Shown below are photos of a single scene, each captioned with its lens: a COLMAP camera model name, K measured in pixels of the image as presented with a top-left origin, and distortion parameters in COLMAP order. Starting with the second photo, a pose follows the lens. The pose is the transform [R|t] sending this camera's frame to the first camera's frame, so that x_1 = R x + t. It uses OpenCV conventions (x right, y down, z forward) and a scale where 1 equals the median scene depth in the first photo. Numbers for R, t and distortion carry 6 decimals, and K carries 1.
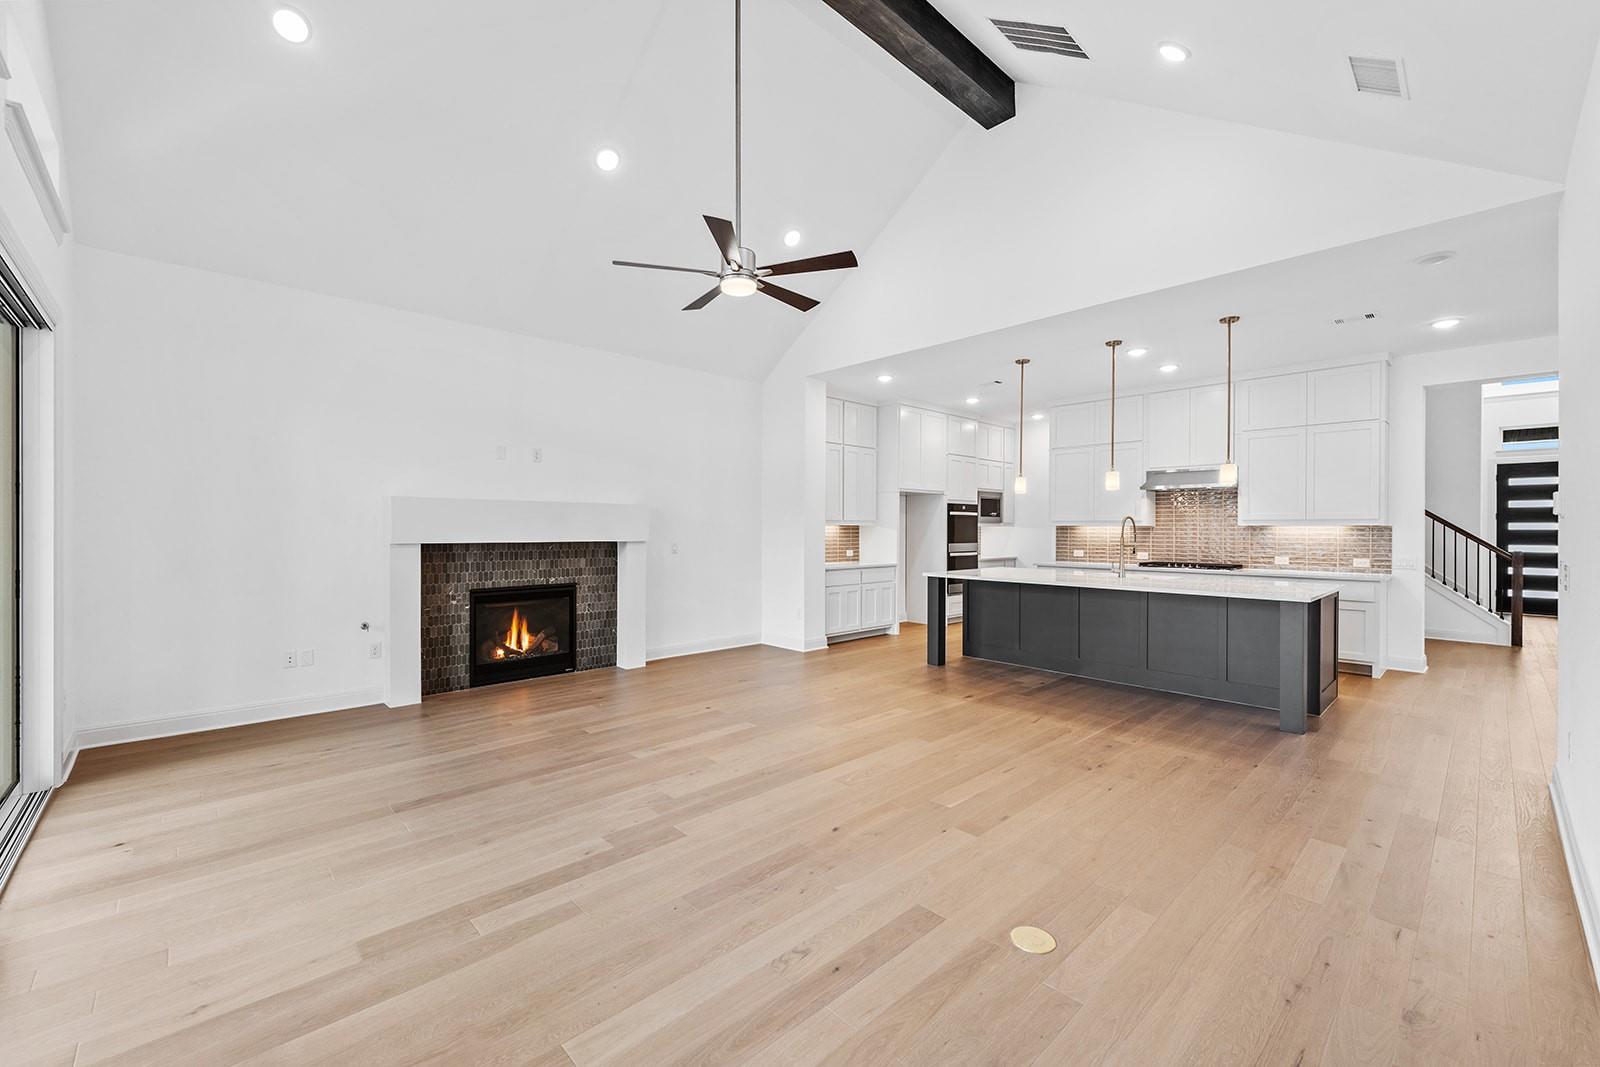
lens RADIAL K [[703.5, 0, 741.3], [0, 703.5, 535.5], [0, 0, 1]] dist [-0.008404, -0.001611]
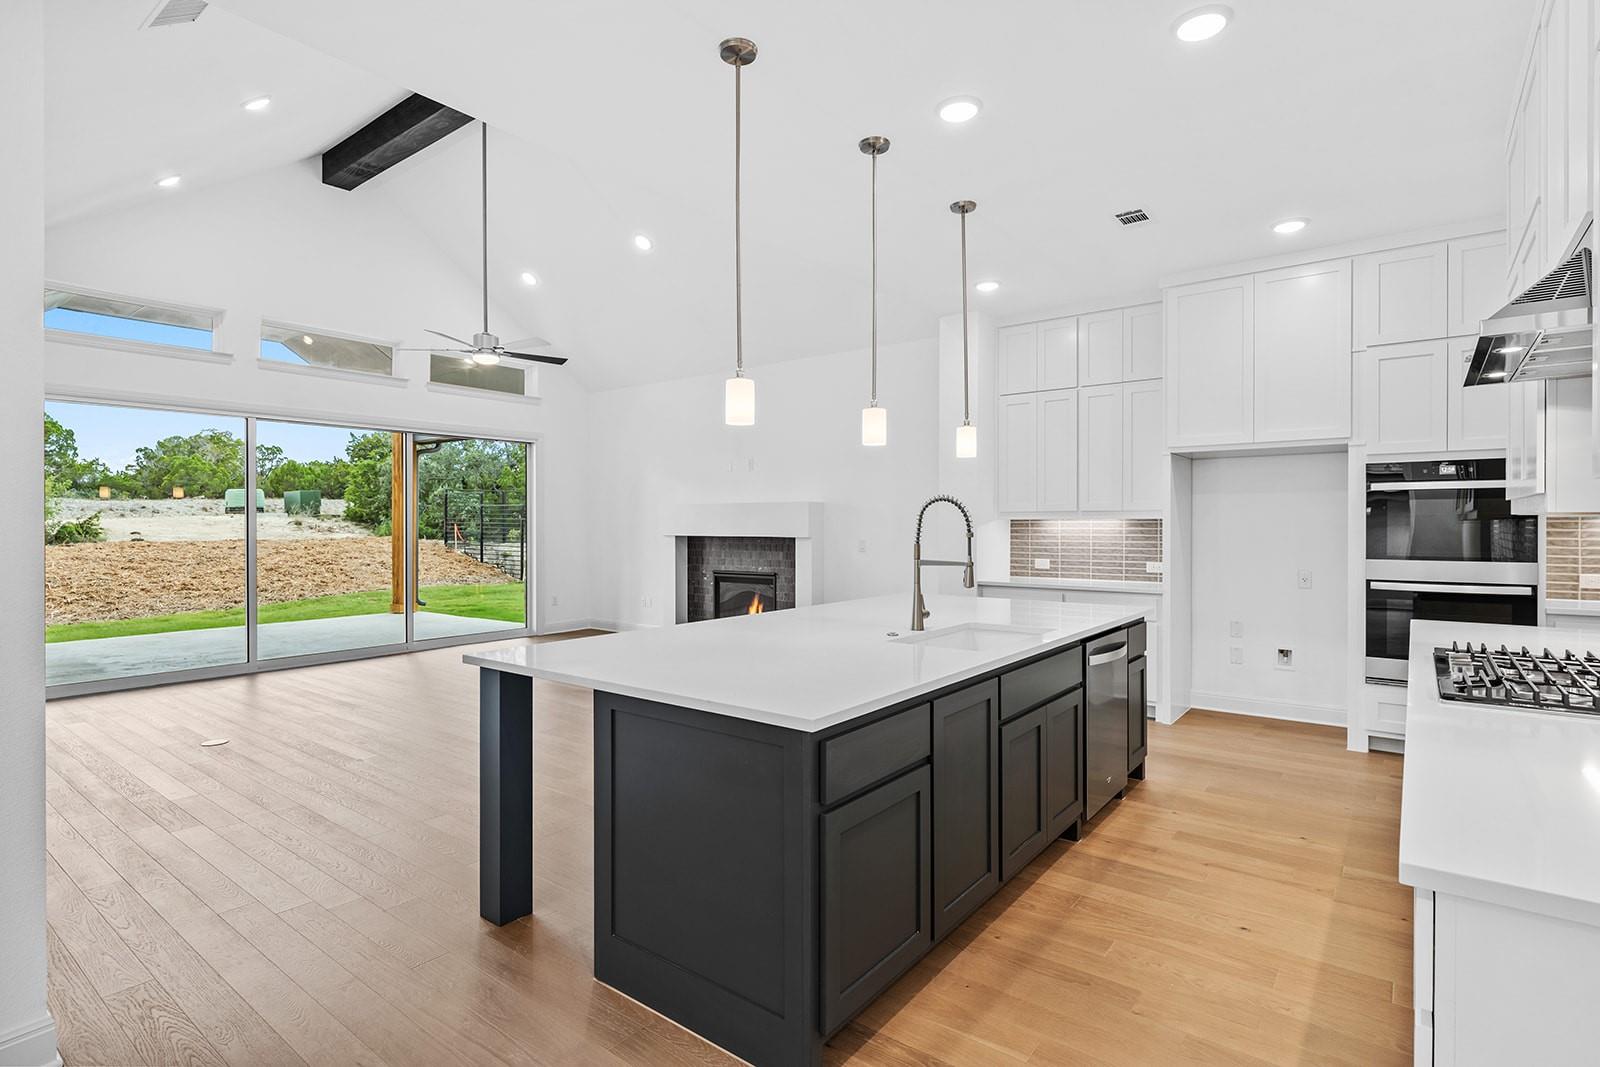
lens RADIAL K [[784.8, 0, 797.1], [0, 784.8, 528.3], [0, 0, 1]] dist [0.000031, -0.000806]
pose [[0.183507, 0.004604, -0.983008, 0.838547], [-0.008379, 0.999960, 0.003119, -0.006837], [0.982983, 0.007664, 0.183538, 0.685243]]
